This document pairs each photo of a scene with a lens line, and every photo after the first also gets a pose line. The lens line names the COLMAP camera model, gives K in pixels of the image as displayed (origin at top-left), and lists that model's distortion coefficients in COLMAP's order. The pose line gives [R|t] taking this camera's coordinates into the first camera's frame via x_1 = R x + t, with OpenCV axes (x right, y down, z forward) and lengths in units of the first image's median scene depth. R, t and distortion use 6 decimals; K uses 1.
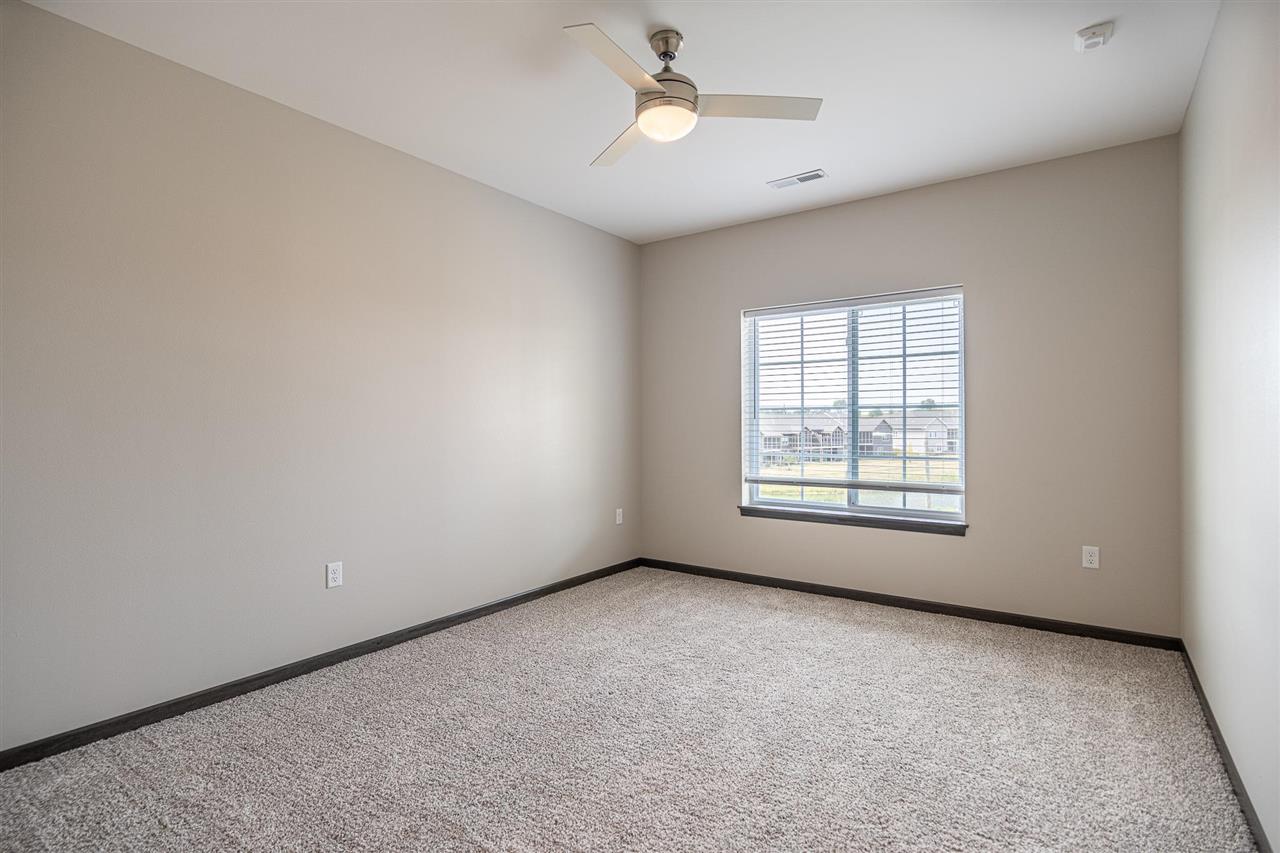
lens RADIAL K [[630.1, 0, 640.0], [0, 630.1, 426.5], [0, 0, 1]] dist [-0.000235, 0.000006]
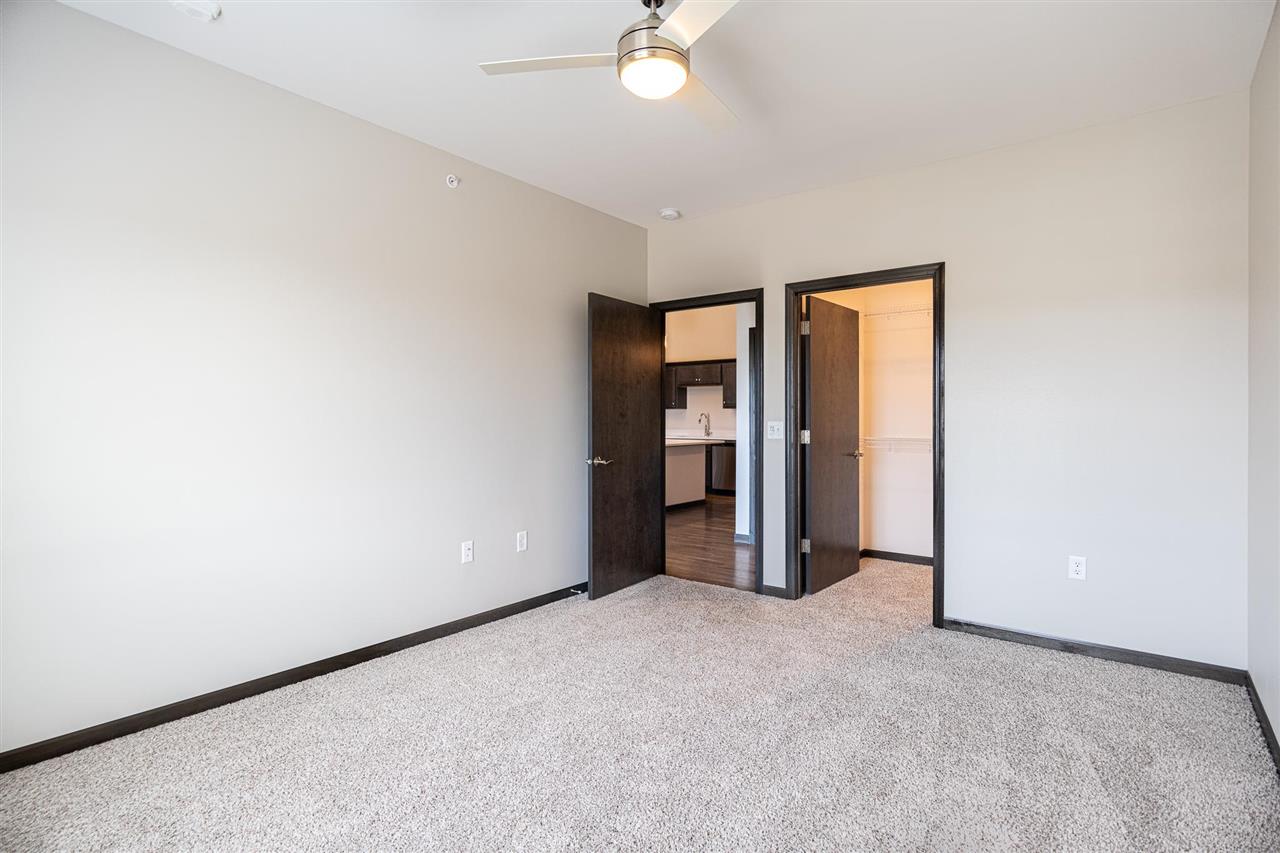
lens RADIAL K [[657.5, 0, 640.0], [0, 657.5, 426.5], [0, 0, 1]] dist [-0.010551, -0.000419]
pose [[0.999391, 0.002531, -0.034808, 0.089363], [-0.002358, 0.999985, 0.005008, -0.001724], [0.034820, -0.004923, 0.999381, 0.127163]]
